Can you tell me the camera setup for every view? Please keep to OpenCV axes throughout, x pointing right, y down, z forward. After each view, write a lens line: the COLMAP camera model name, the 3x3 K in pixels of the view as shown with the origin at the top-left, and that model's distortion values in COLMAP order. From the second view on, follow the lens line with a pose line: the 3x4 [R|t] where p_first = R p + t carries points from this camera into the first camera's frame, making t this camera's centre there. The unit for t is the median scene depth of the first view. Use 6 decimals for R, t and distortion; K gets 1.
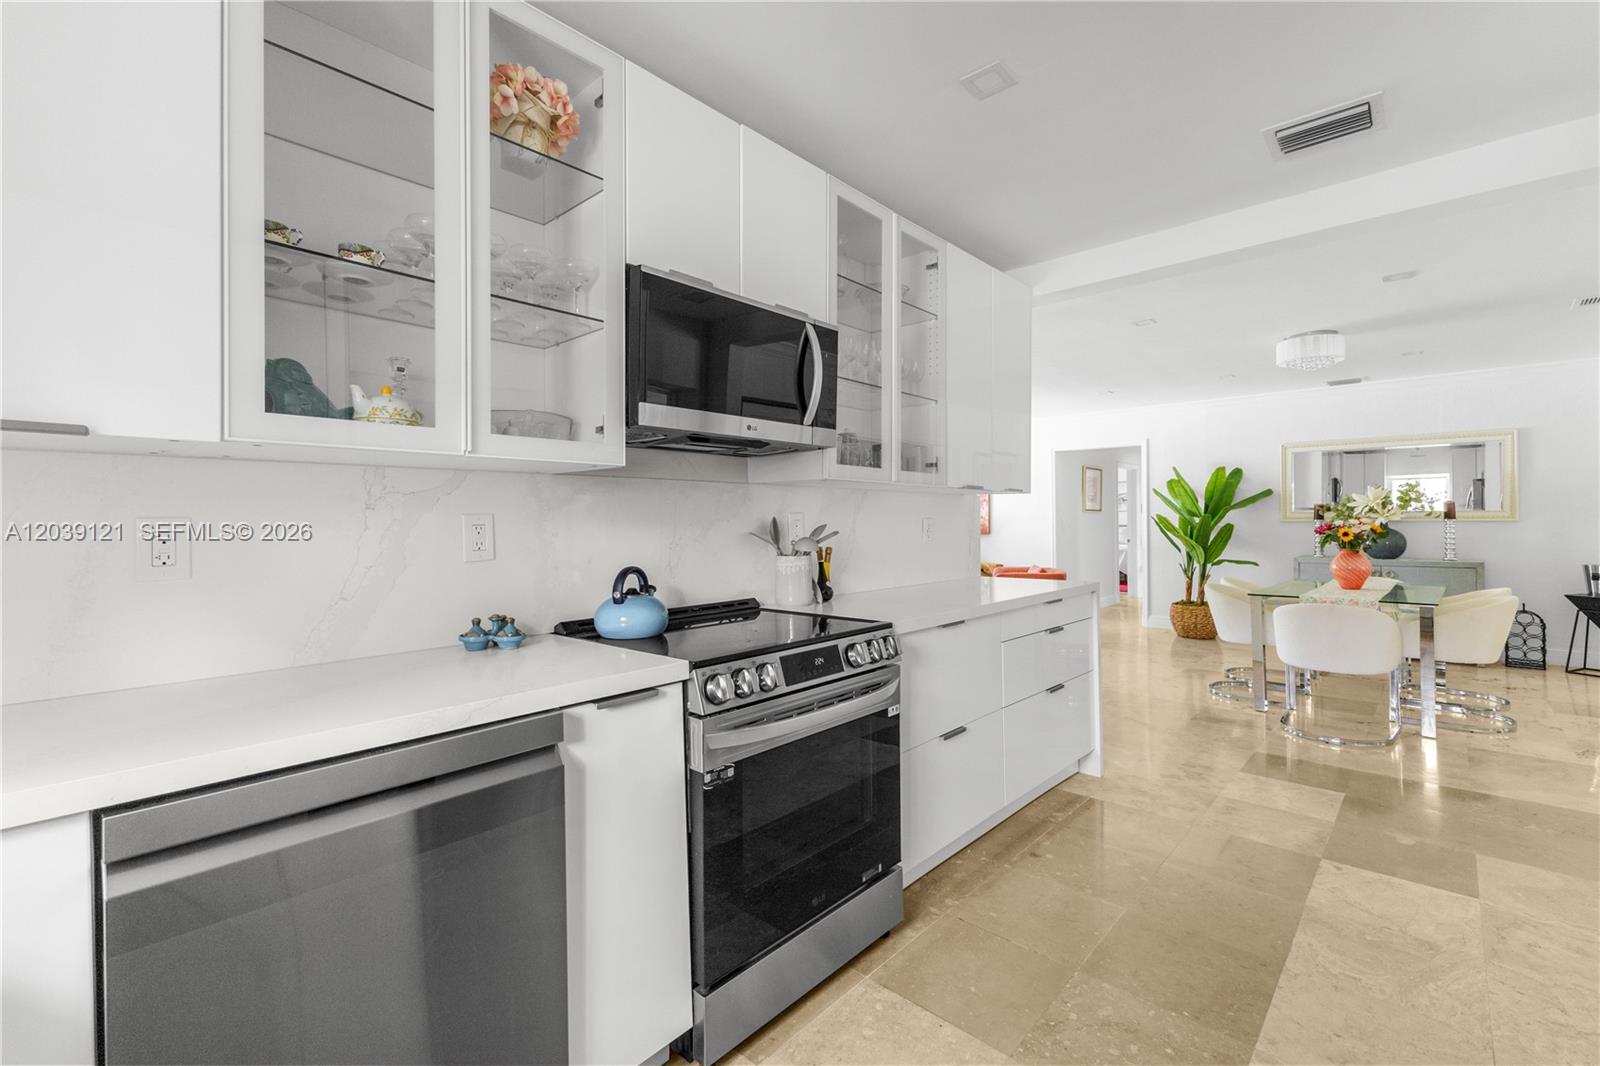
lens RADIAL K [[695.0, 0, 804.1], [0, 695.0, 519.5], [0, 0, 1]] dist [0.026882, -0.009450]
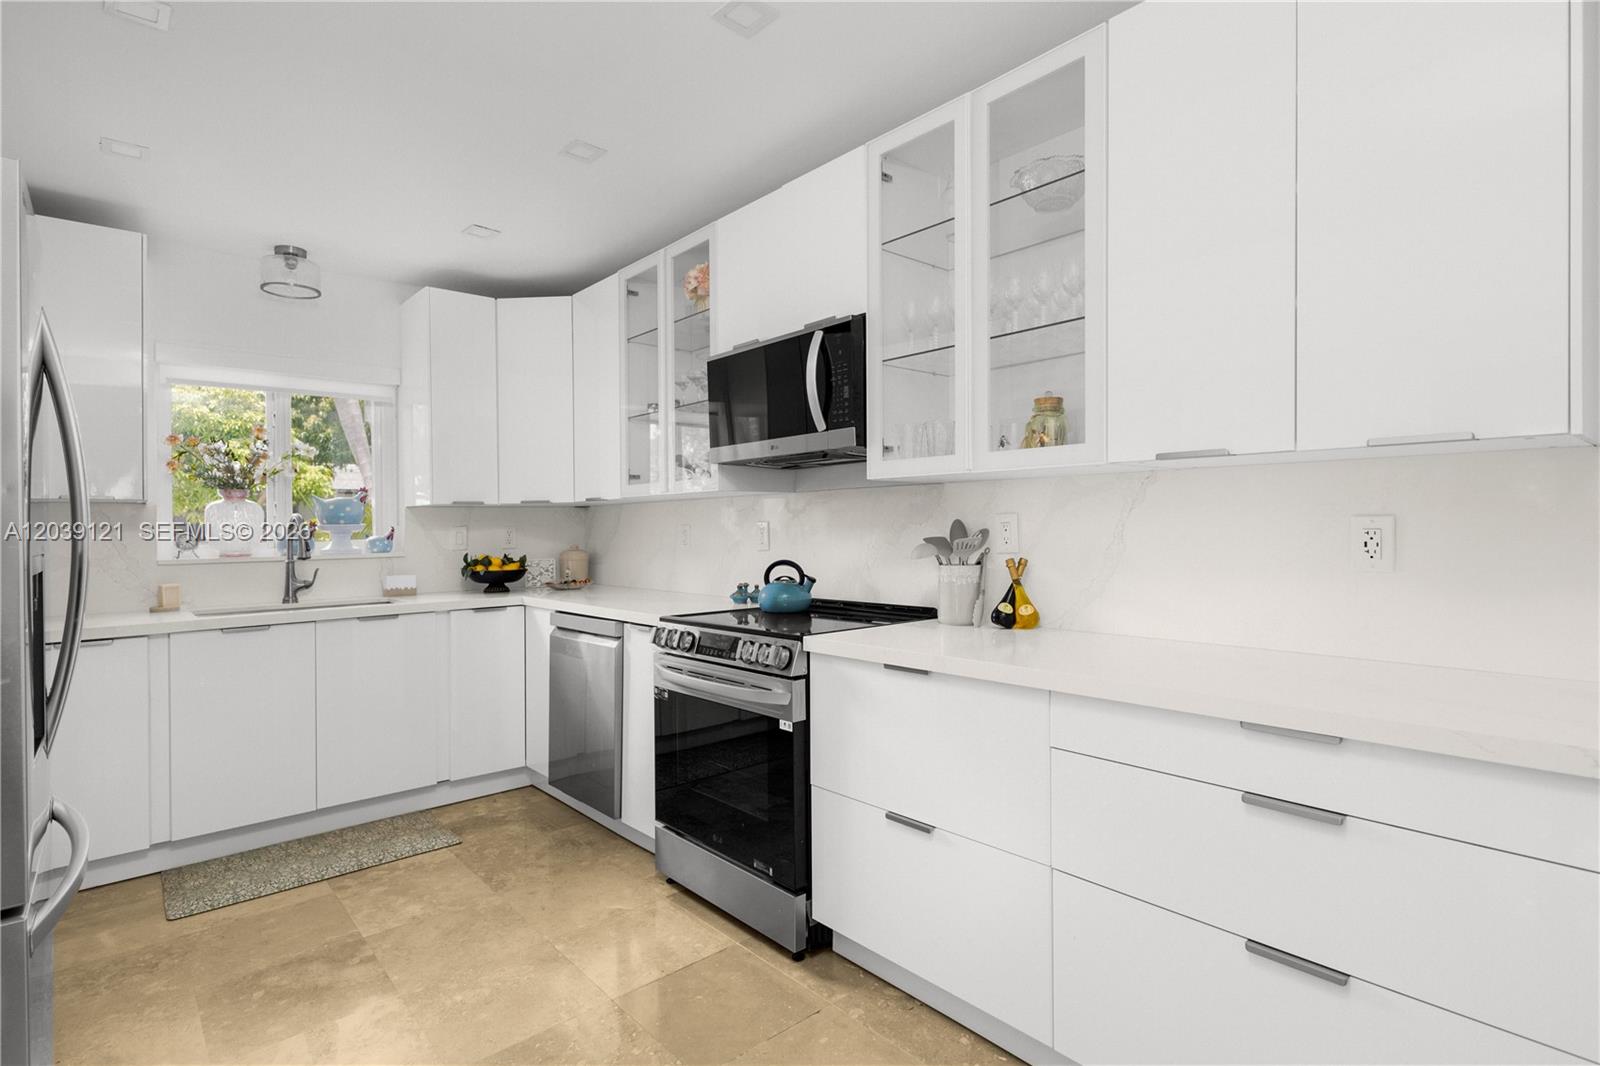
lens RADIAL K [[781.7, 0, 800.2], [0, 781.7, 539.4], [0, 0, 1]] dist [0.000976, 0.000035]
pose [[-0.107819, 0.013306, -0.994081, 1.220547], [0.007122, 0.999895, 0.012611, 0.007170], [0.994145, -0.005720, -0.107903, 1.172510]]
